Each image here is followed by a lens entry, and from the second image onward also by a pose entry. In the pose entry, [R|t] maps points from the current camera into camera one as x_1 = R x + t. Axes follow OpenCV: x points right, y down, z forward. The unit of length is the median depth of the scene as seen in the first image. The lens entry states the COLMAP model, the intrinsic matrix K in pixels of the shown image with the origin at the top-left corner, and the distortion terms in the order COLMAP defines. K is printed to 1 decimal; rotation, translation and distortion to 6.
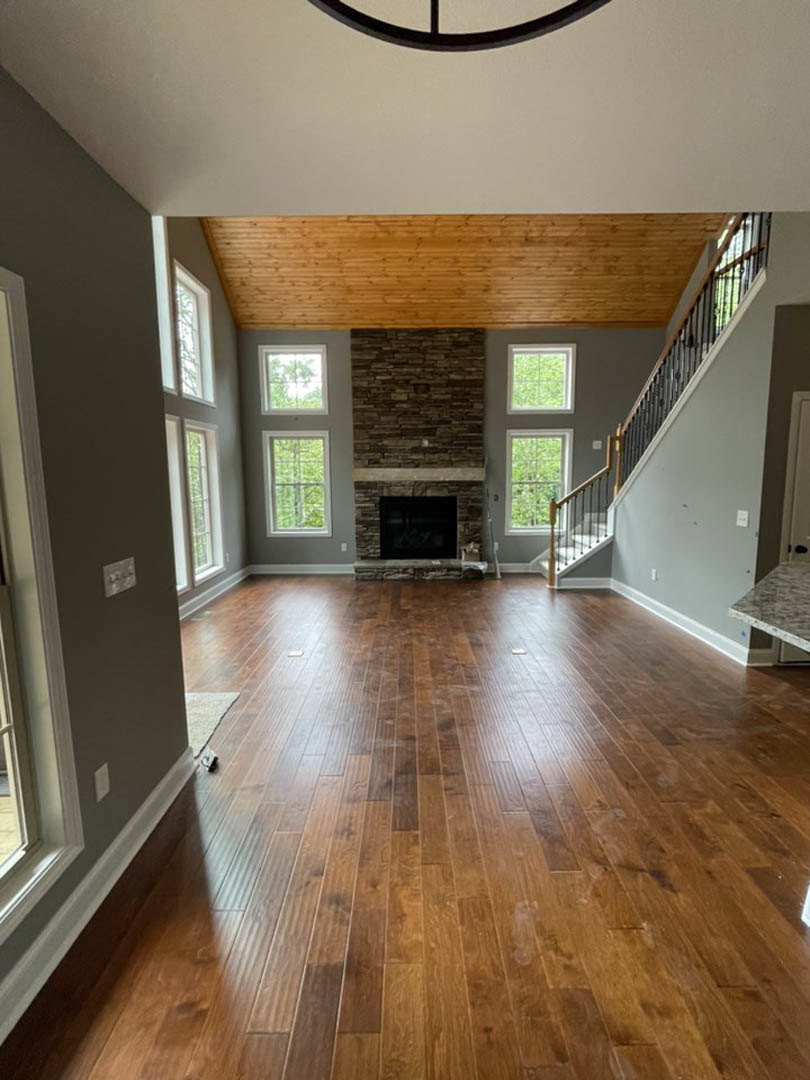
lens RADIAL K [[504.1, 0, 405.0], [0, 504.1, 540.0], [0, 0, 1]] dist [-0.001224, -0.000954]
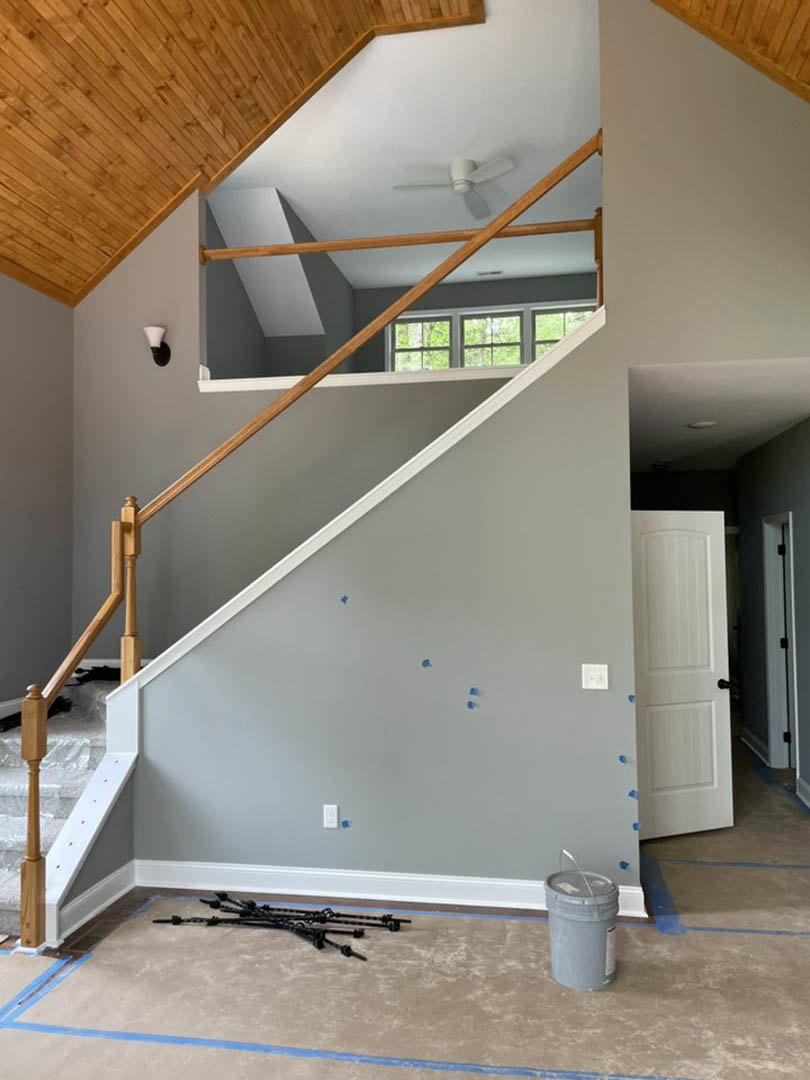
lens RADIAL K [[821.5, 0, 410.0], [0, 821.5, 539.3], [0, 0, 1]] dist [0.089429, -0.113262]
pose [[0.177936, 0.035176, 0.983413, -0.214589], [0.142511, 0.987904, -0.061122, -0.101203], [-0.973668, 0.151023, 0.170771, 0.566995]]
